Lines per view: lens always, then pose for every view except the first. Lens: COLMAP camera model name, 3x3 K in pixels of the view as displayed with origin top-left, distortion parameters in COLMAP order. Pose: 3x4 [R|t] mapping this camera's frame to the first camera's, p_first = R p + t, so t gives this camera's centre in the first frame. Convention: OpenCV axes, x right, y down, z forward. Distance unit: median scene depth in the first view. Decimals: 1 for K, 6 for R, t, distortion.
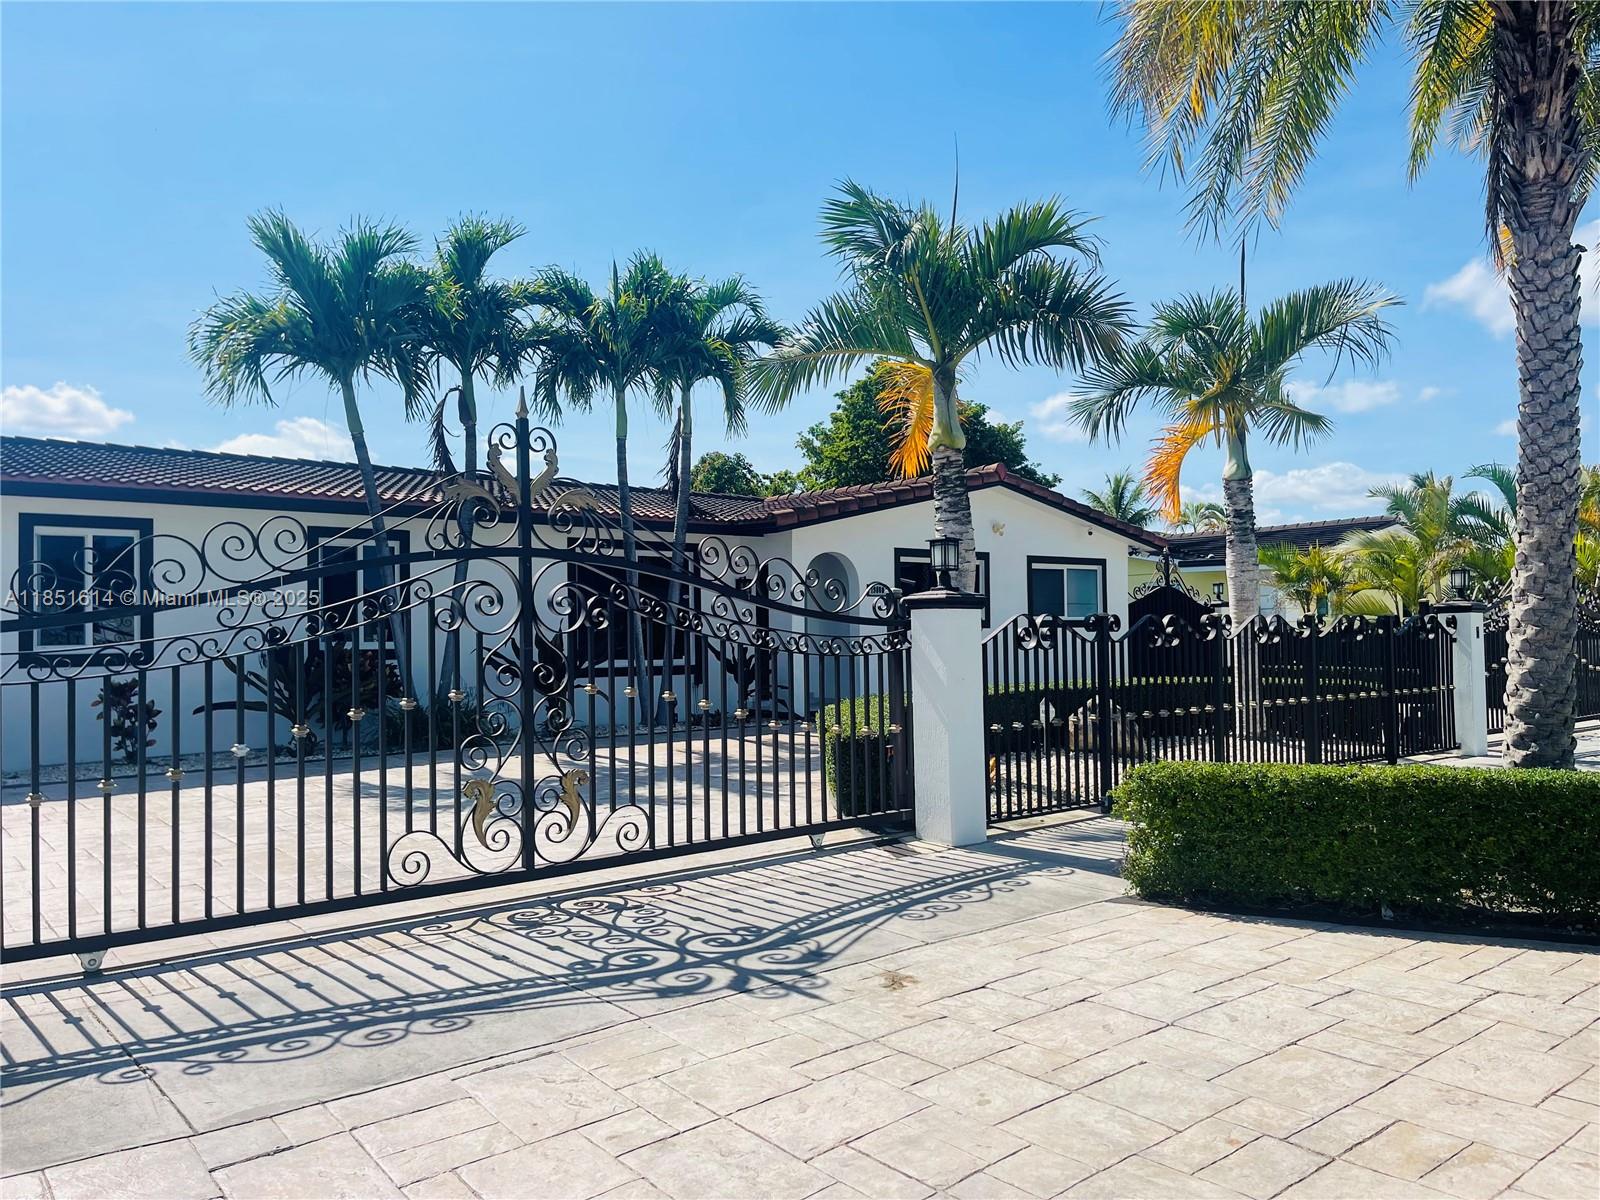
lens RADIAL K [[1217.4, 0, 800.6], [0, 1217.4, 604.1], [0, 0, 1]] dist [0.053726, -0.061244]
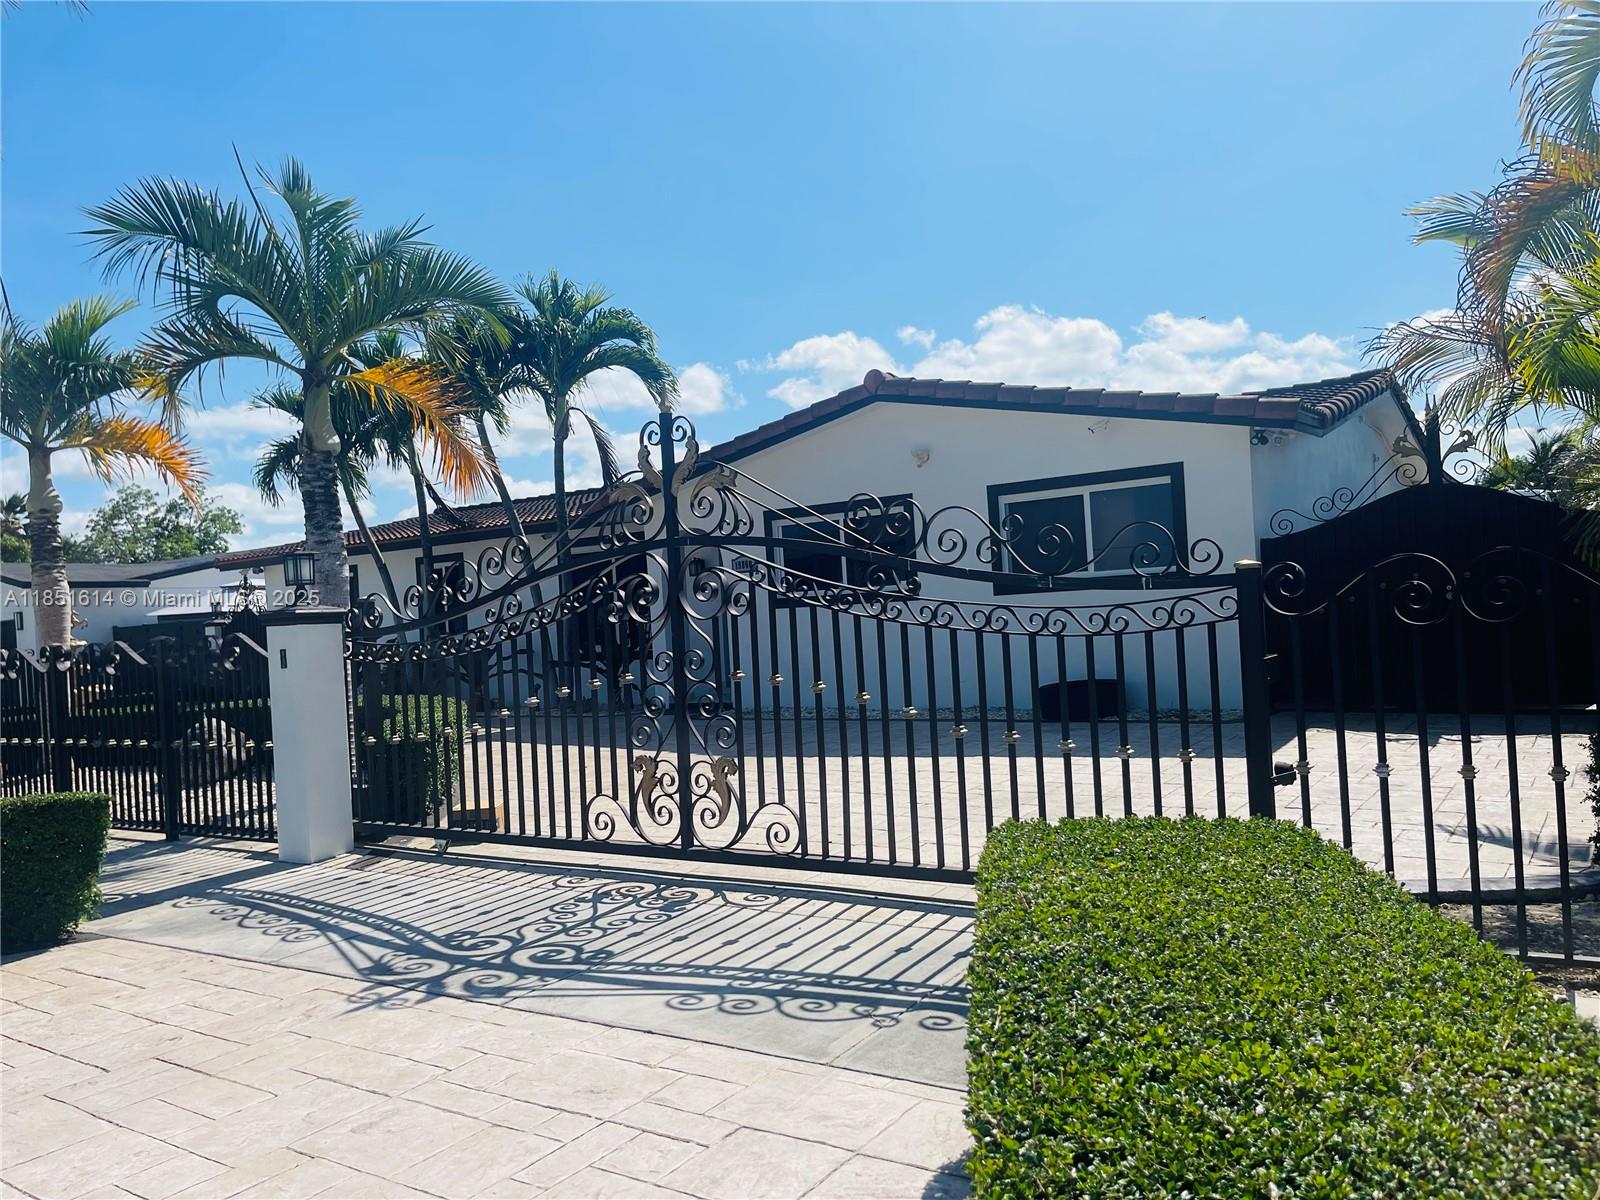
lens RADIAL K [[1222.2, 0, 787.4], [0, 1222.2, 601.5], [0, 0, 1]] dist [0.057172, -0.024770]
pose [[0.262466, -0.010032, -0.964889, 0.770741], [0.078681, 0.996839, 0.011038, 0.004224], [0.961728, -0.078815, 0.262425, 0.798858]]
